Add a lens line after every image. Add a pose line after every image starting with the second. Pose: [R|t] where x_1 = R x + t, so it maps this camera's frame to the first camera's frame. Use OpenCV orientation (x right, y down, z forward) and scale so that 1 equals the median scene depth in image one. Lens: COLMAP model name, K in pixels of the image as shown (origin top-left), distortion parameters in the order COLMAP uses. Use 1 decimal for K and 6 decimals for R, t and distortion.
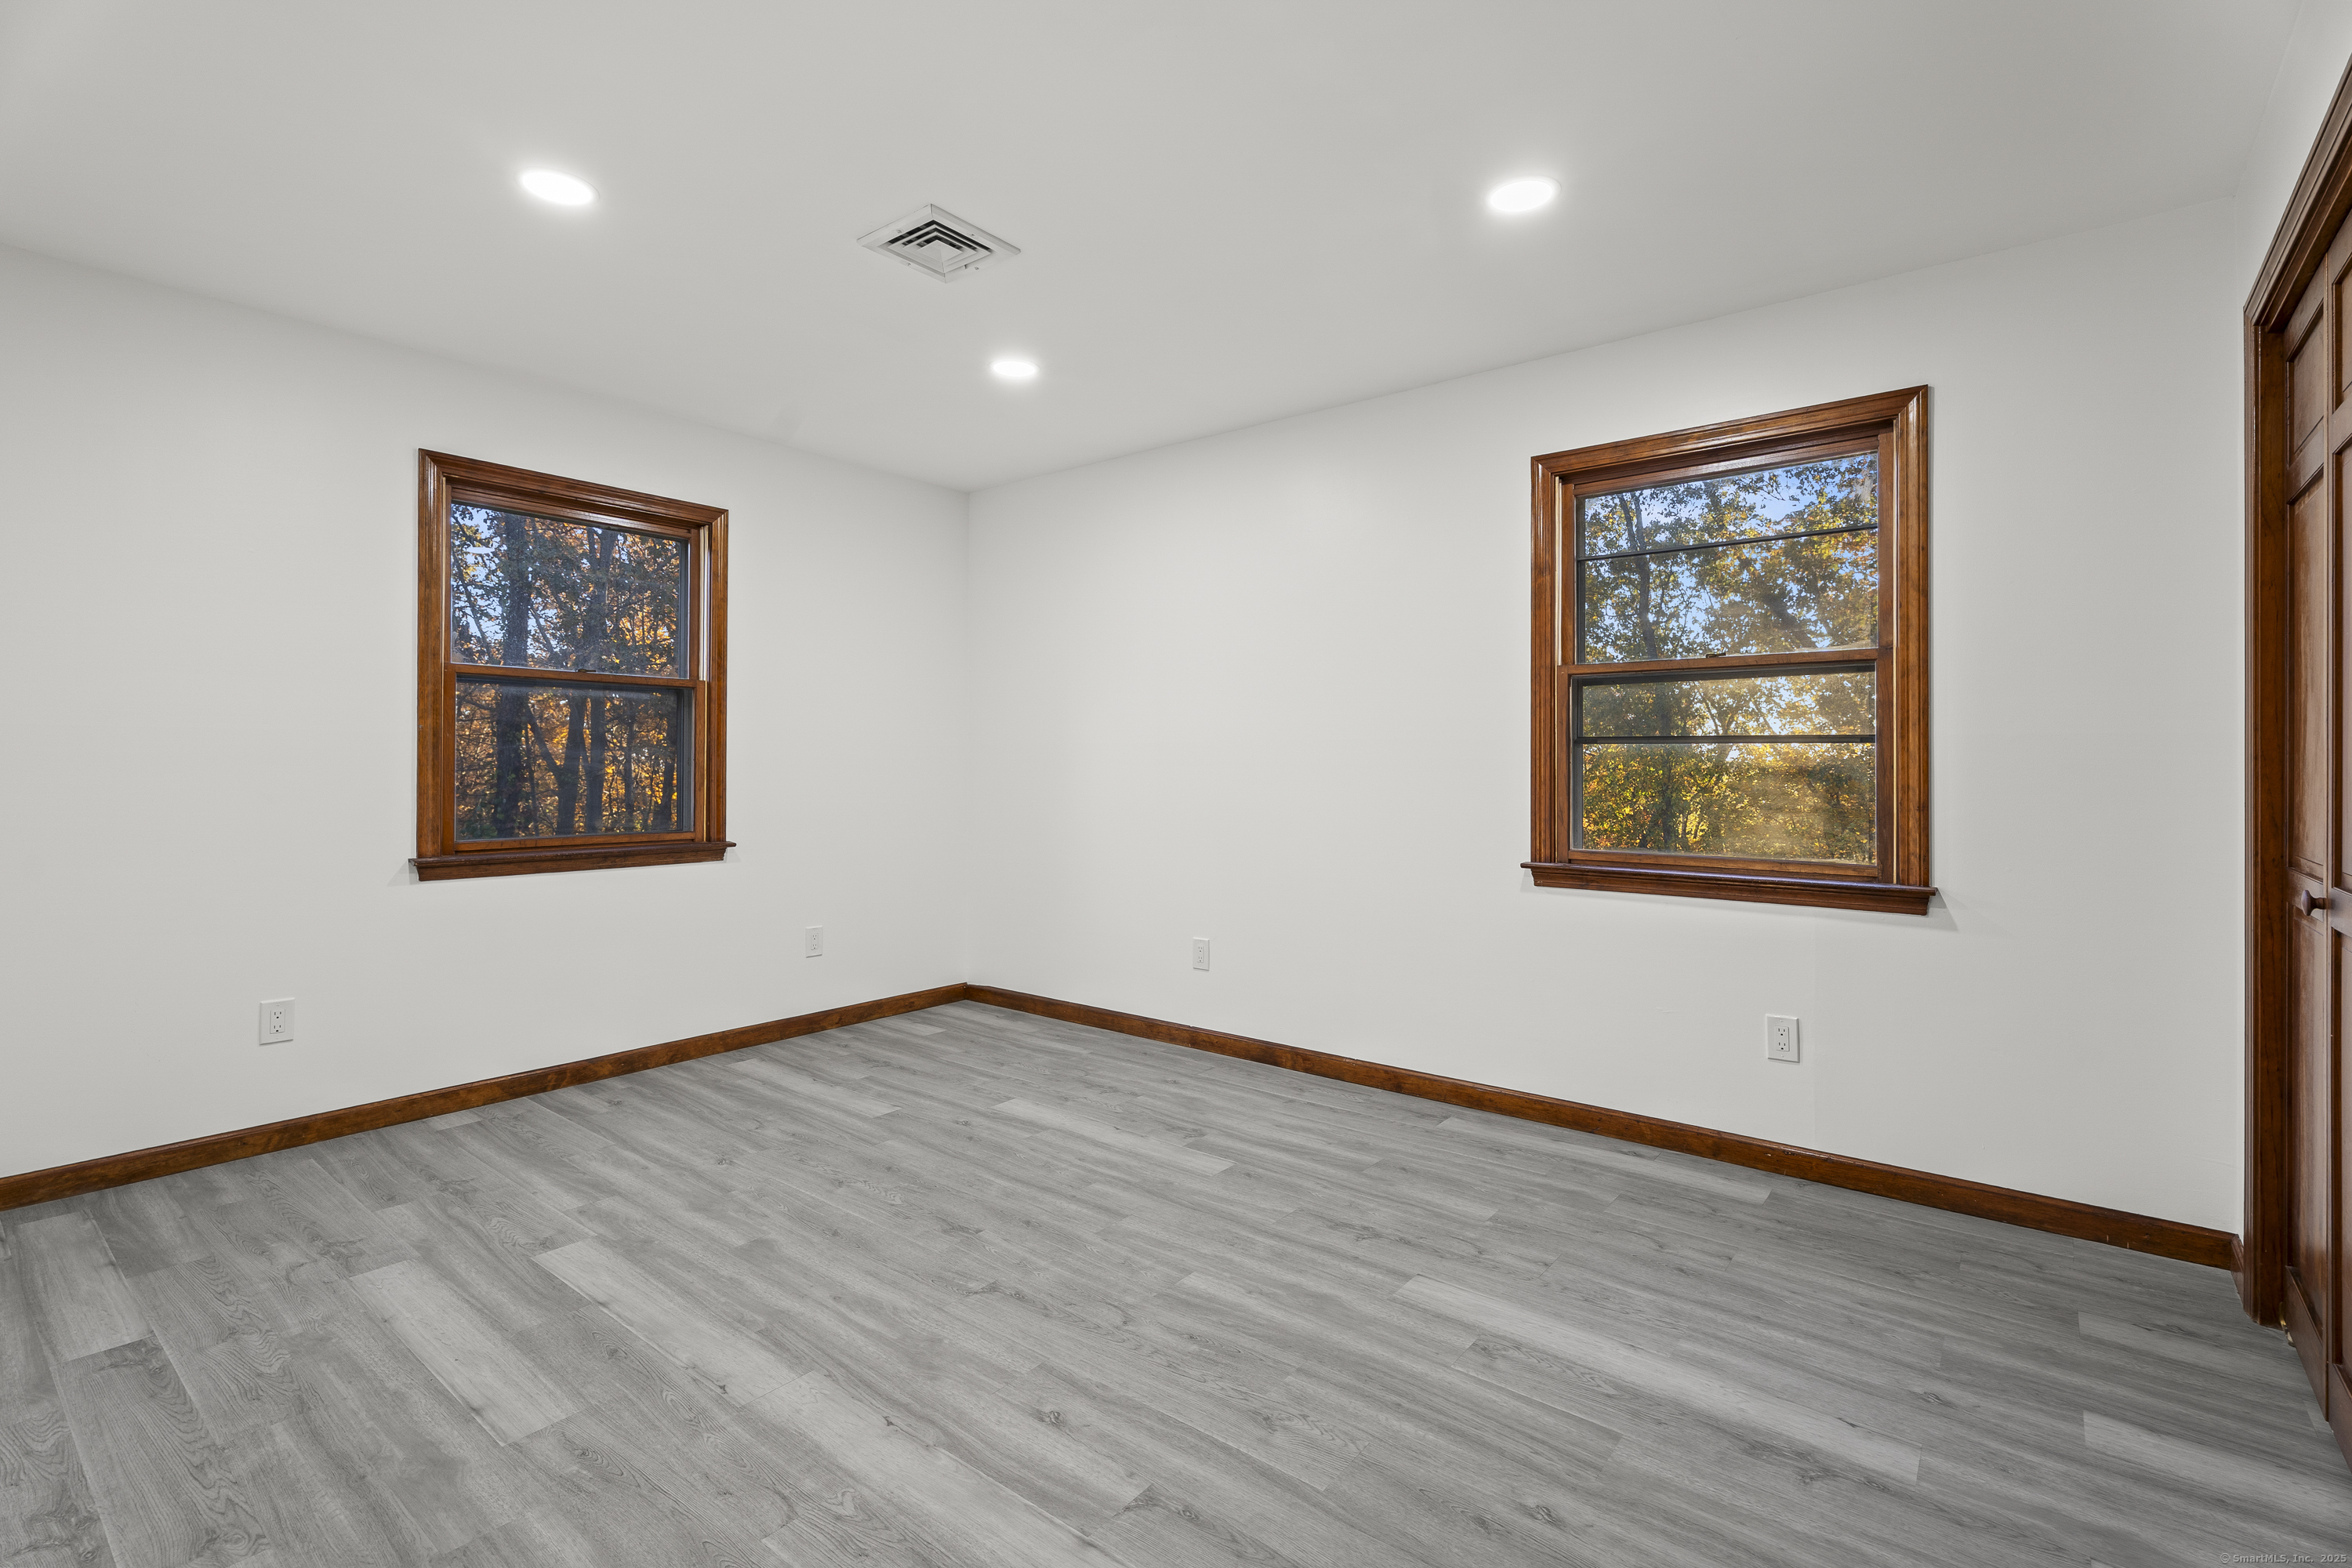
lens RADIAL K [[1062.5, 0, 1177.6], [0, 1062.5, 769.9], [0, 0, 1]] dist [0.001122, 0.000529]
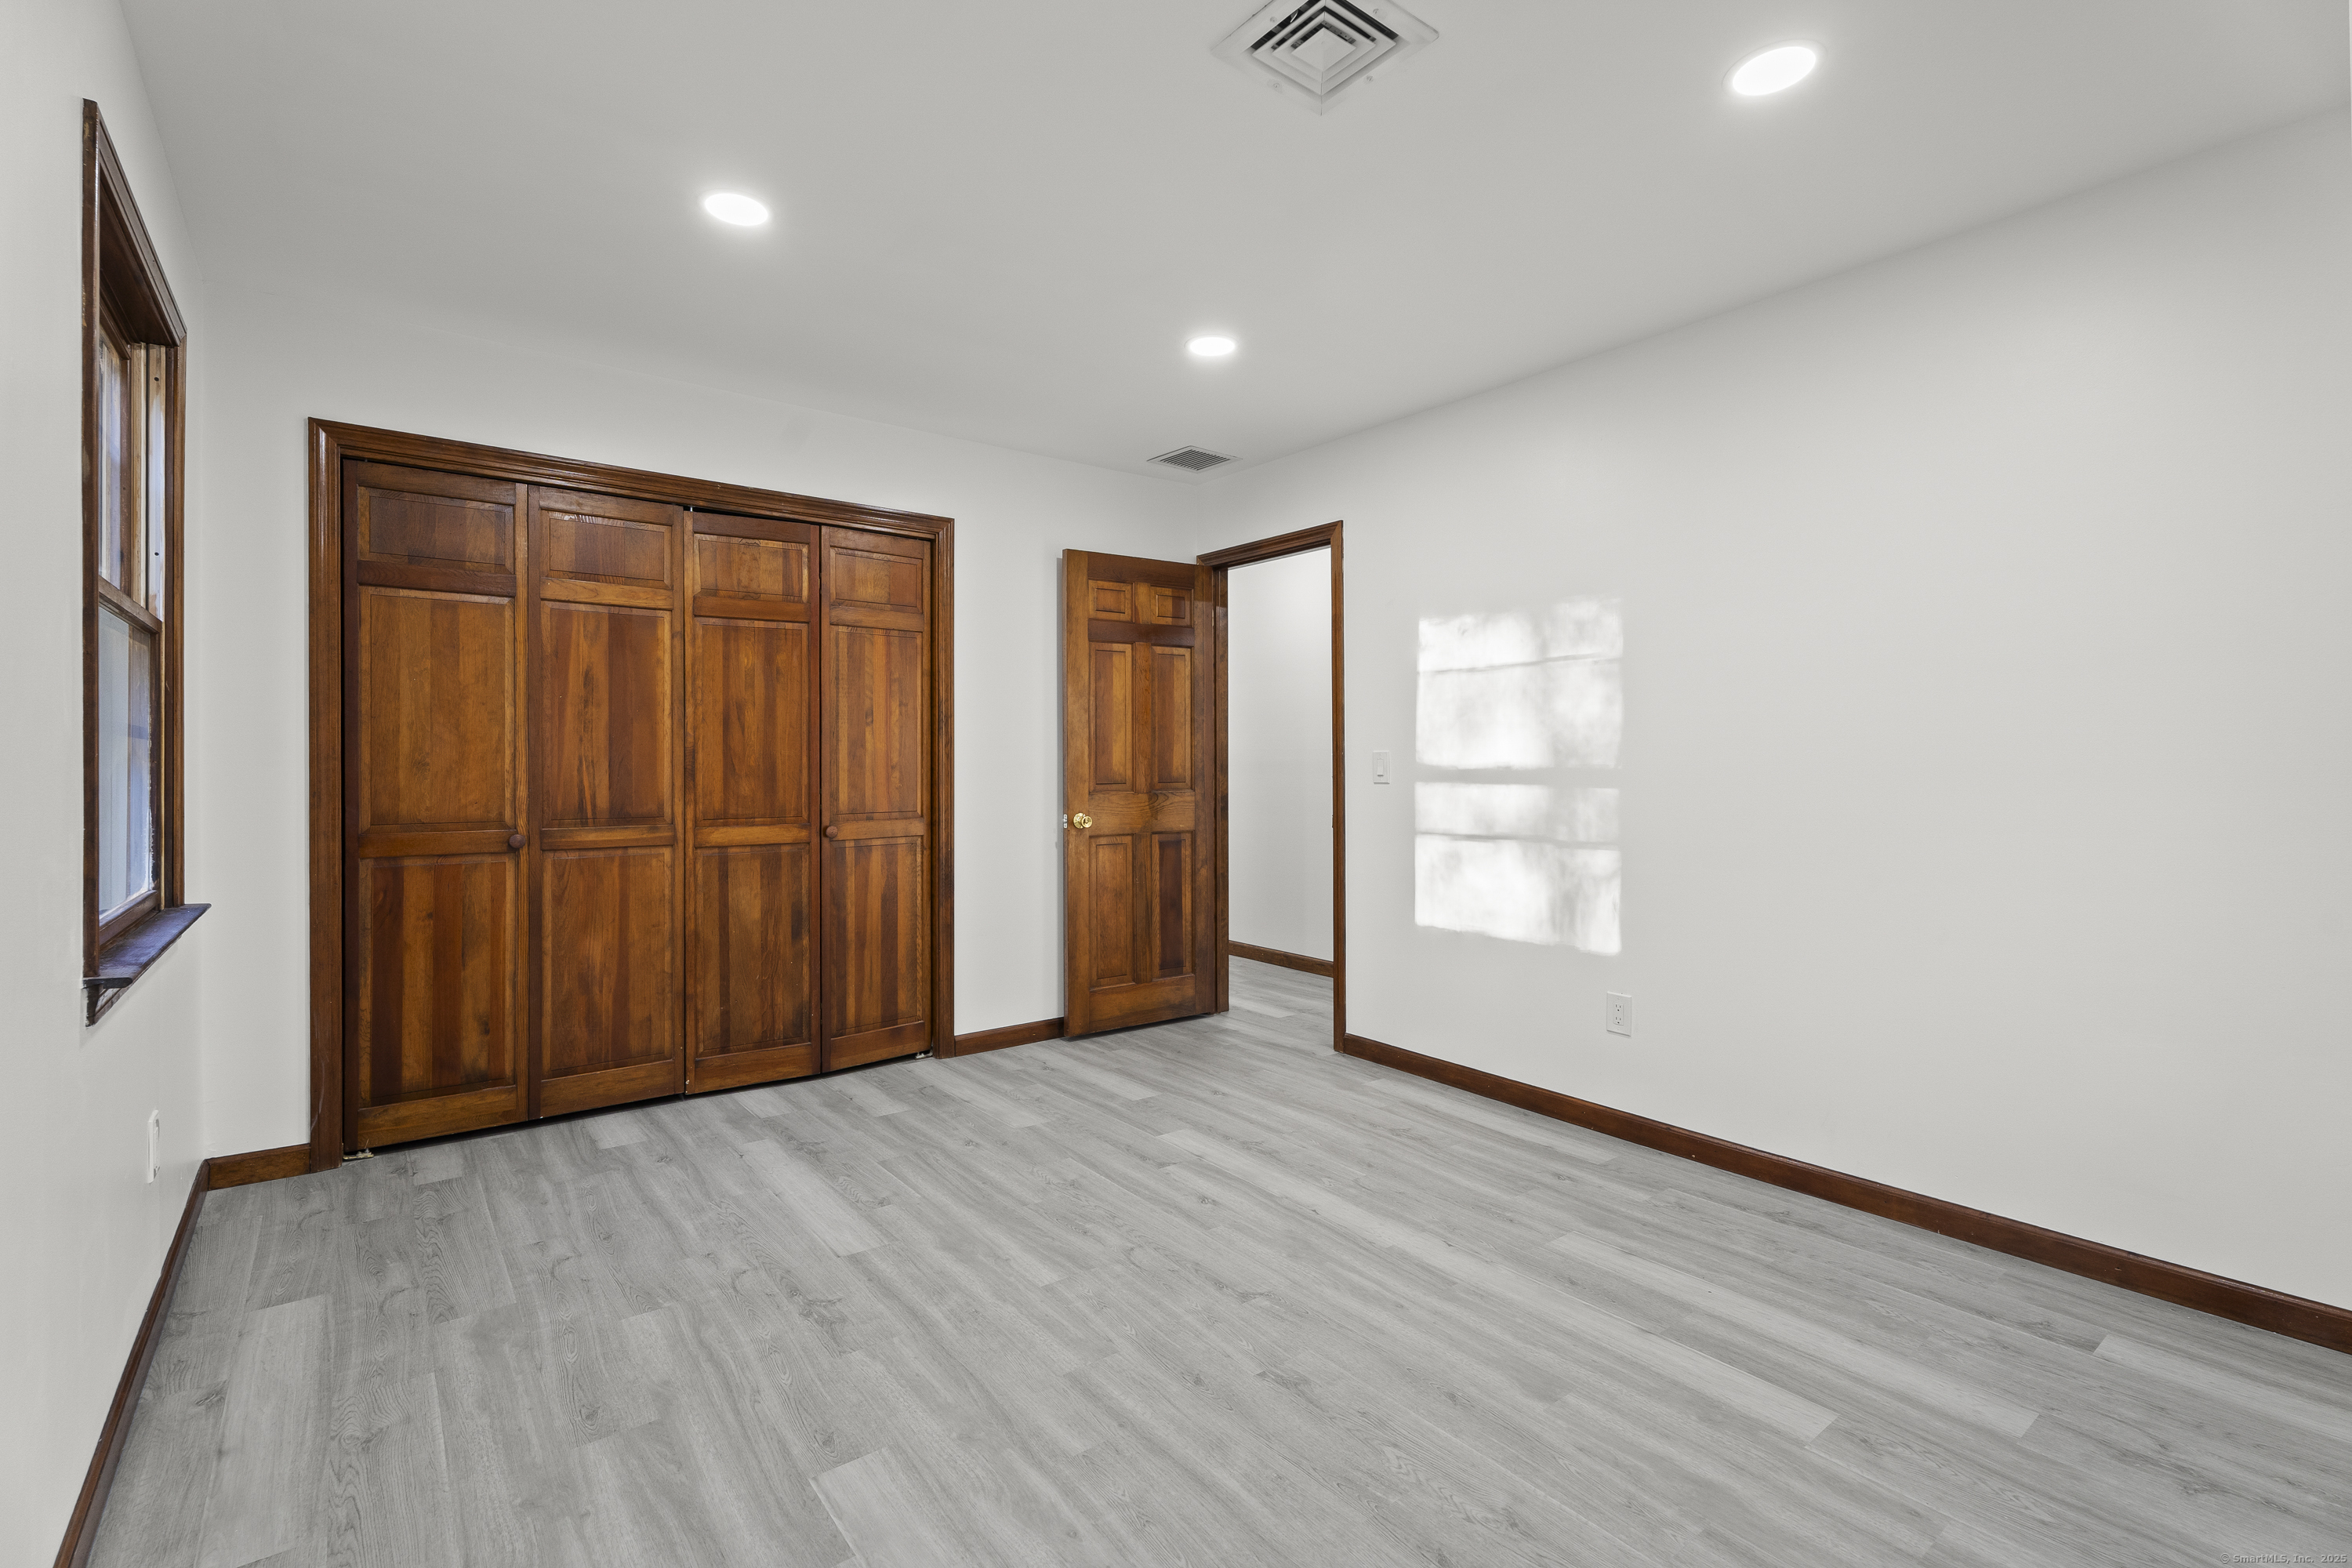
lens RADIAL K [[1062.5, 0, 1181.4], [0, 1062.5, 770.7], [0, 0, 1]] dist [0.001122, 0.000529]
pose [[-0.972052, -0.006528, 0.234676, -0.344714], [-0.003554, 0.999908, 0.013091, -0.014043], [-0.234740, 0.011891, -0.971986, 1.964730]]
